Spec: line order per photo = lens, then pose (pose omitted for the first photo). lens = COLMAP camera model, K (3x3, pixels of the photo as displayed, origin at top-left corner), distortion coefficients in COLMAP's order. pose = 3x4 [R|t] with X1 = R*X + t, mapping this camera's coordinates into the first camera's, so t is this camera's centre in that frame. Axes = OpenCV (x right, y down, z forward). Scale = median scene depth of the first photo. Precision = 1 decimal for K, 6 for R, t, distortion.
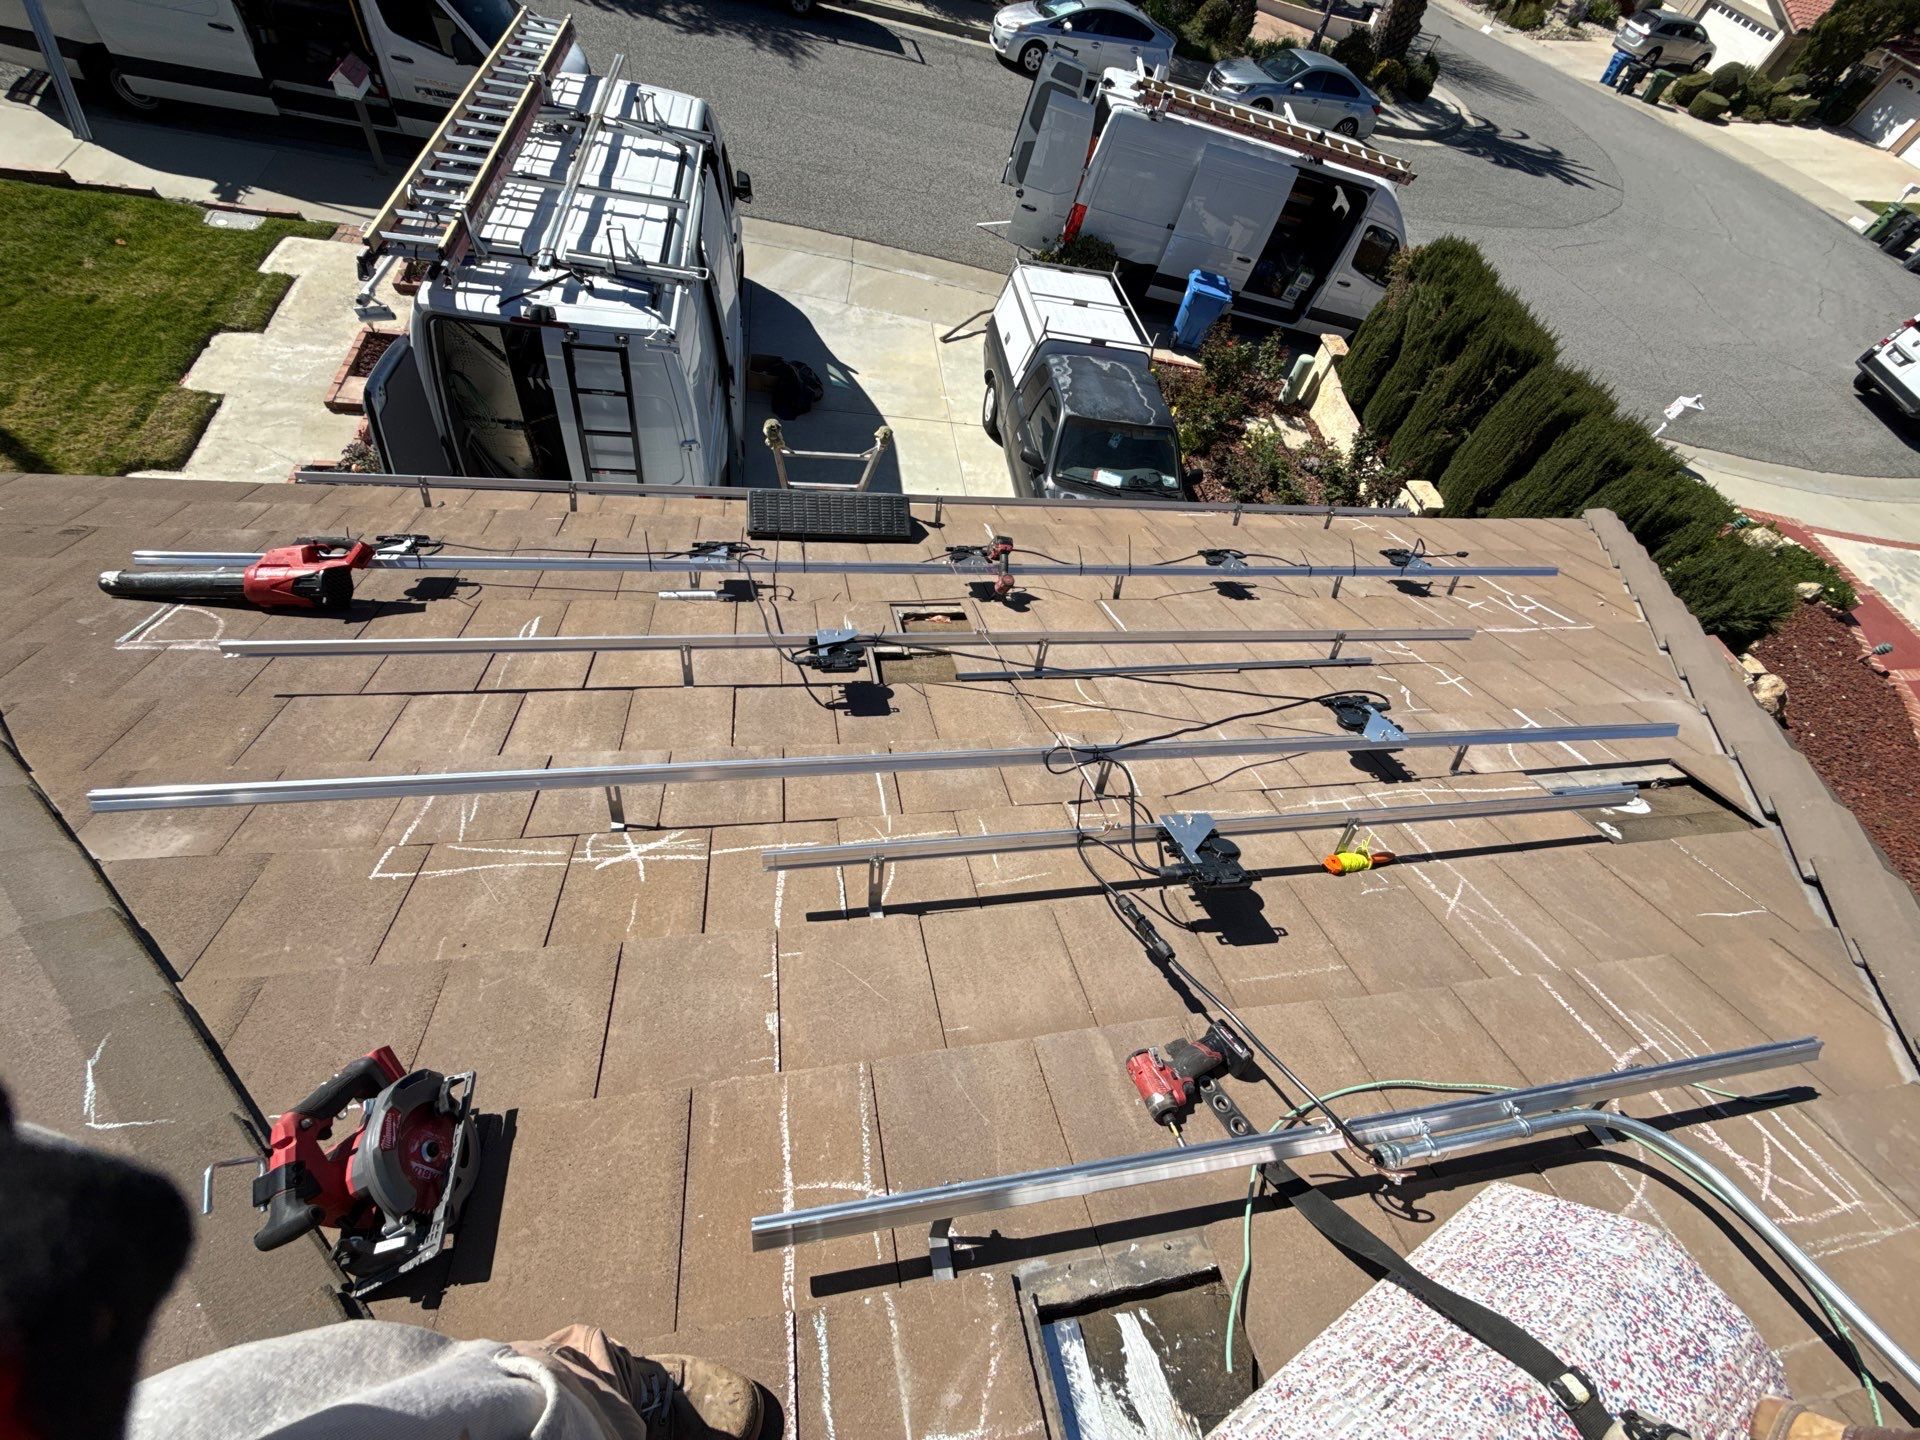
lens RADIAL K [[762.9, 0, 960.0], [0, 762.9, 720.0], [0, 0, 1]] dist [-0.006697, 0.000499]
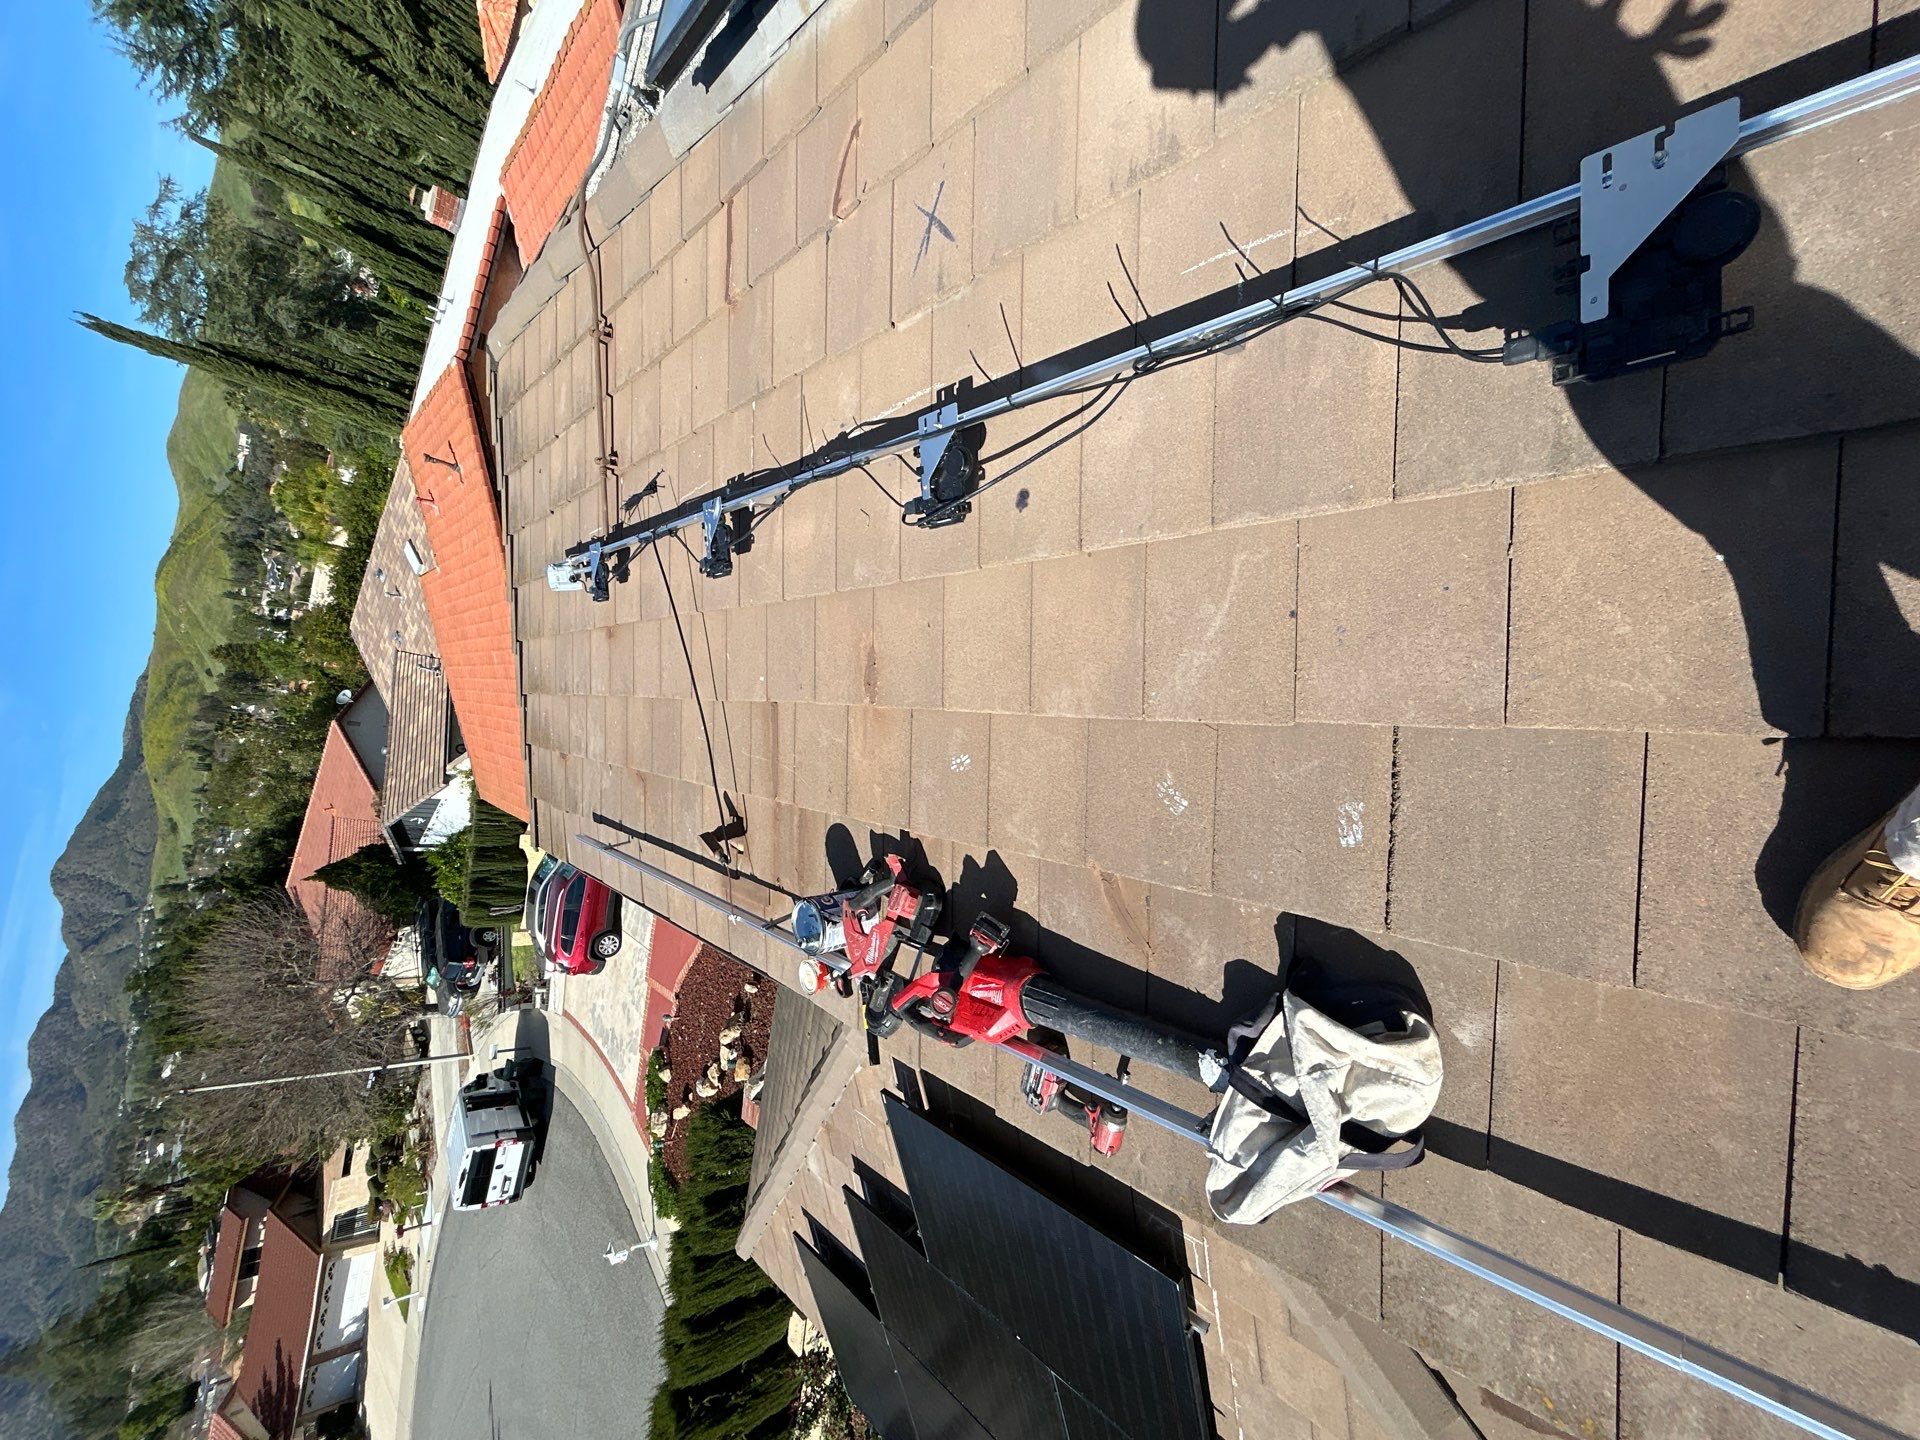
lens RADIAL K [[762.9, 0, 960.0], [0, 762.9, 720.0], [0, 0, 1]] dist [-0.006697, 0.000499]
pose [[-0.763731, -0.210454, 0.610266, -0.065088], [0.521559, -0.758229, 0.391237, 0.074429], [0.380384, 0.617089, 0.688847, -0.235492]]
